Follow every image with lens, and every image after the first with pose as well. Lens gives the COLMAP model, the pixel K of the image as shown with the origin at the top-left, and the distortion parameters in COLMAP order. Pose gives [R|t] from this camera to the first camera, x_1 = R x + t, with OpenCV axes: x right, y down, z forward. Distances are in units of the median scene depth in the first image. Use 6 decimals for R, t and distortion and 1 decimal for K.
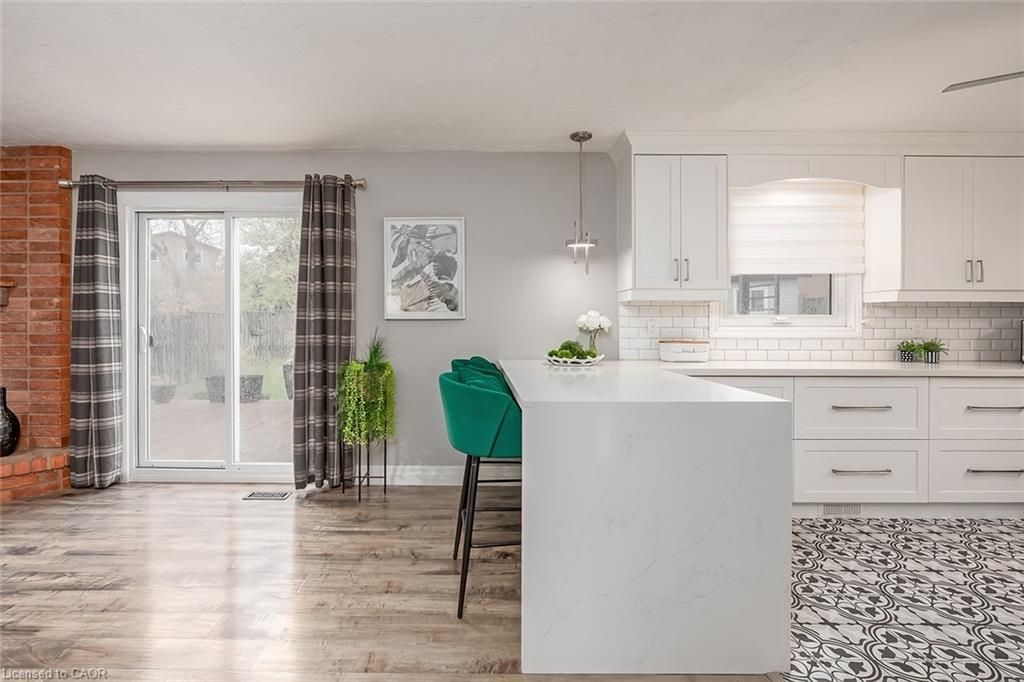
lens RADIAL K [[483.2, 0, 471.9], [0, 483.2, 323.0], [0, 0, 1]] dist [-0.000040, 0.000782]
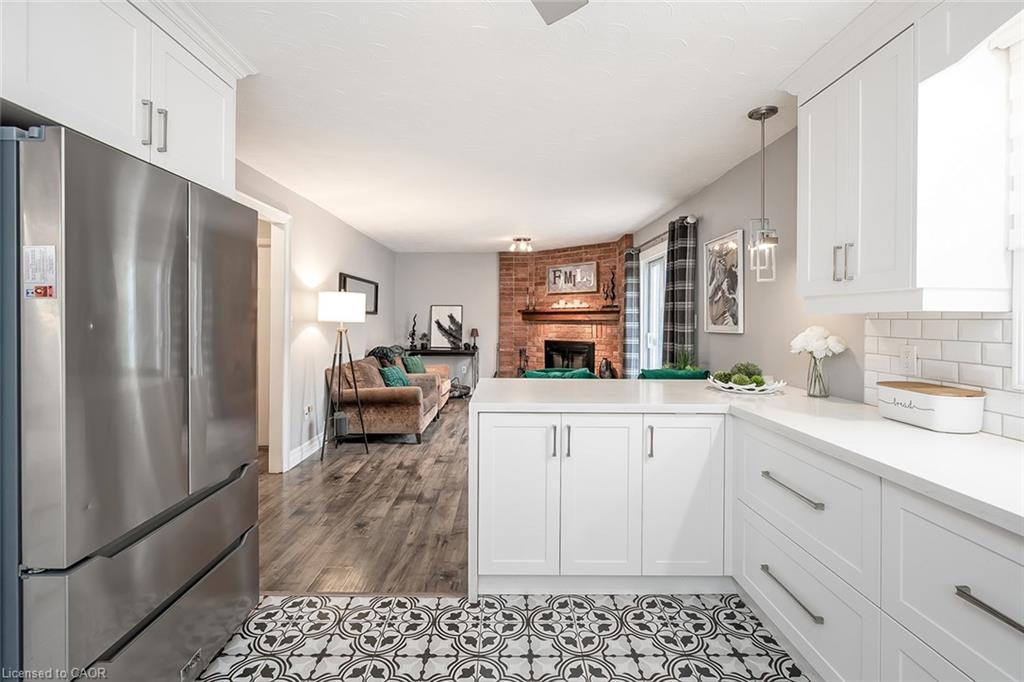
lens RADIAL K [[472.1, 0, 498.1], [0, 472.1, 321.6], [0, 0, 1]] dist [-0.000974, 0.000553]
pose [[-0.009114, 0.002683, -0.999955, 0.975135], [-0.004395, 0.999987, 0.002724, -0.033809], [0.999949, 0.004420, -0.009102, 0.535290]]
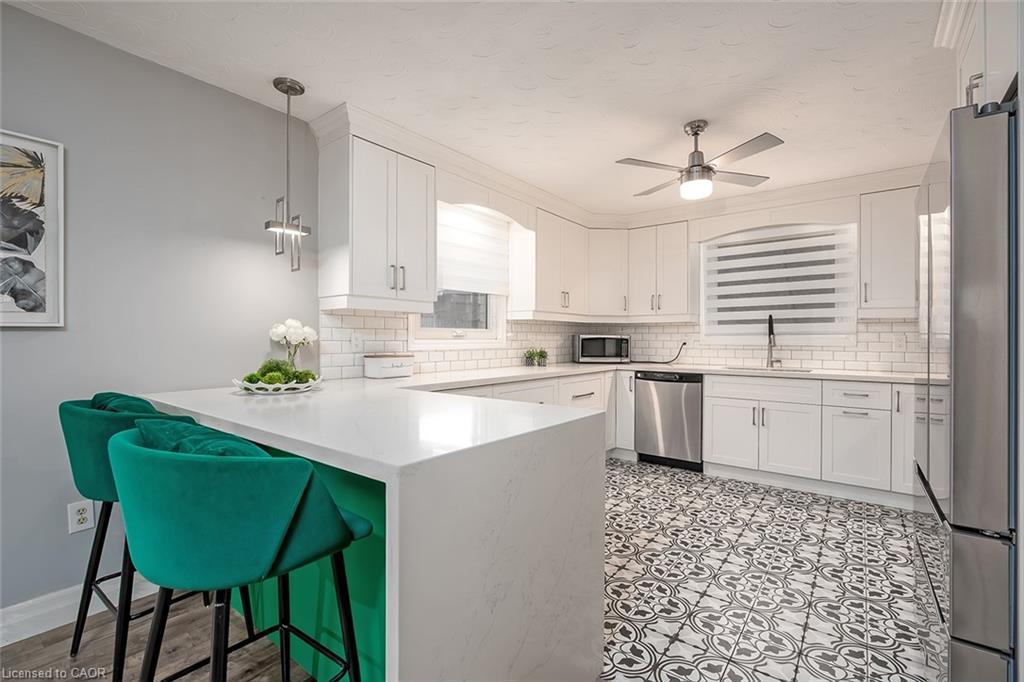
lens RADIAL K [[467.5, 0, 513.0], [0, 467.5, 334.7], [0, 0, 1]] dist [-0.005667, 0.000575]
pose [[0.606545, 0.005528, 0.795030, -0.129603], [-0.000599, 0.999979, -0.006496, 0.003807], [-0.795049, 0.003464, 0.606536, 0.271234]]
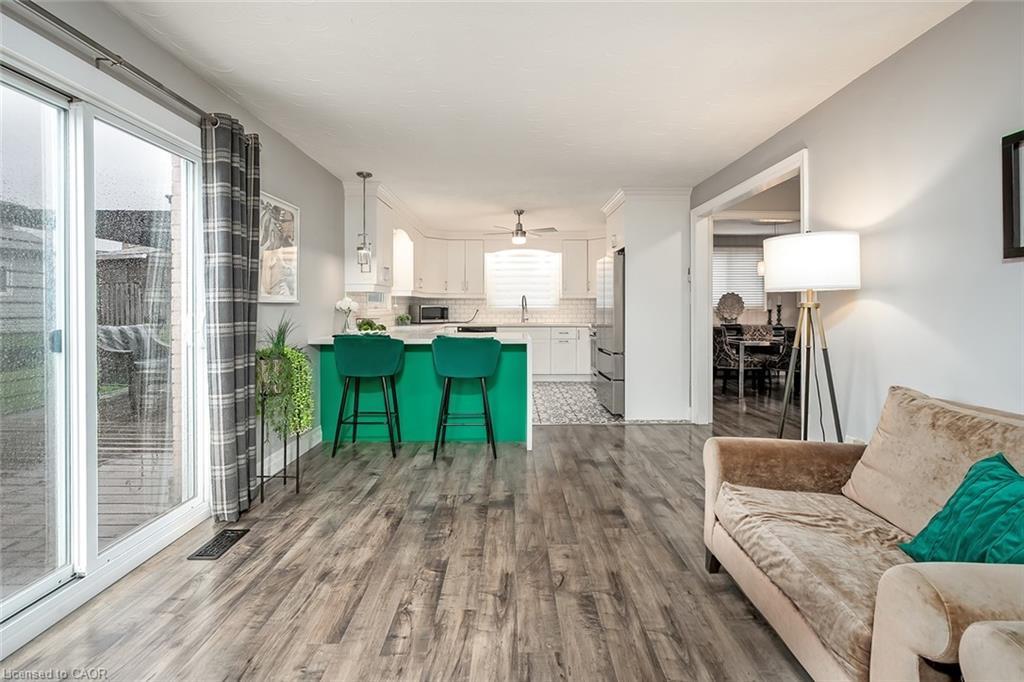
lens RADIAL K [[467.5, 0, 513.0], [0, 467.5, 334.7], [0, 0, 1]] dist [-0.005667, 0.000575]
pose [[-0.015583, -0.060767, 0.998030, -1.093050], [-0.001887, 0.998152, 0.060745, -0.002116], [-0.999877, -0.000936, -0.015669, 0.555677]]
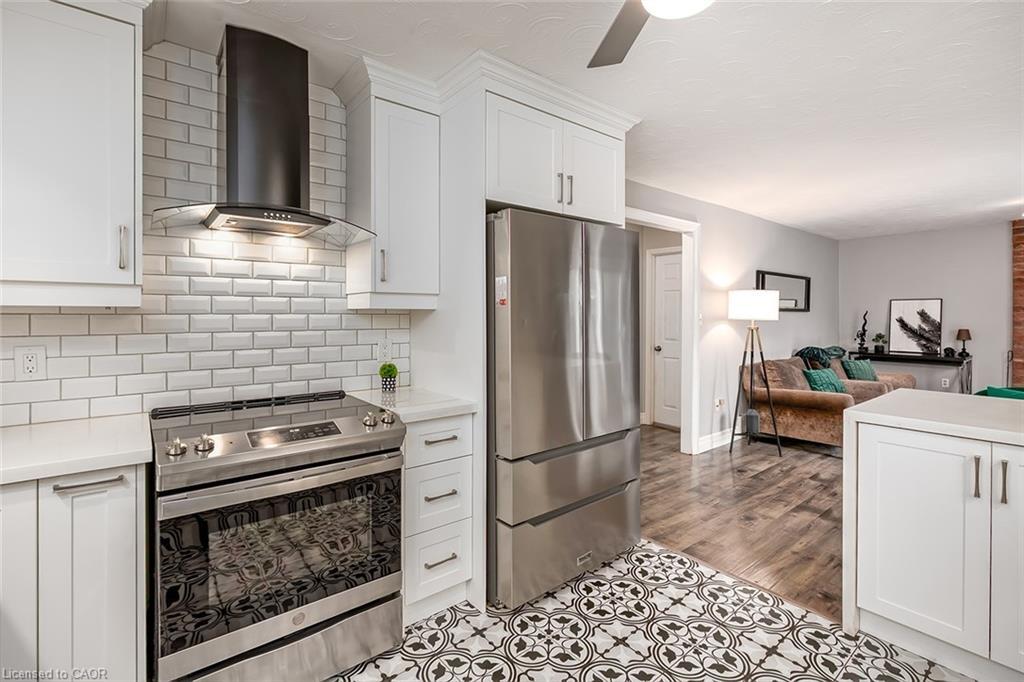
lens RADIAL K [[463.2, 0, 512.4], [0, 463.2, 320.7], [0, 0, 1]] dist [-0.001808, 0.000117]
pose [[-0.777126, 0.003630, -0.629334, 1.004142], [-0.001830, 0.999966, 0.008027, -0.033873], [0.629342, 0.007390, -0.777093, 0.675136]]
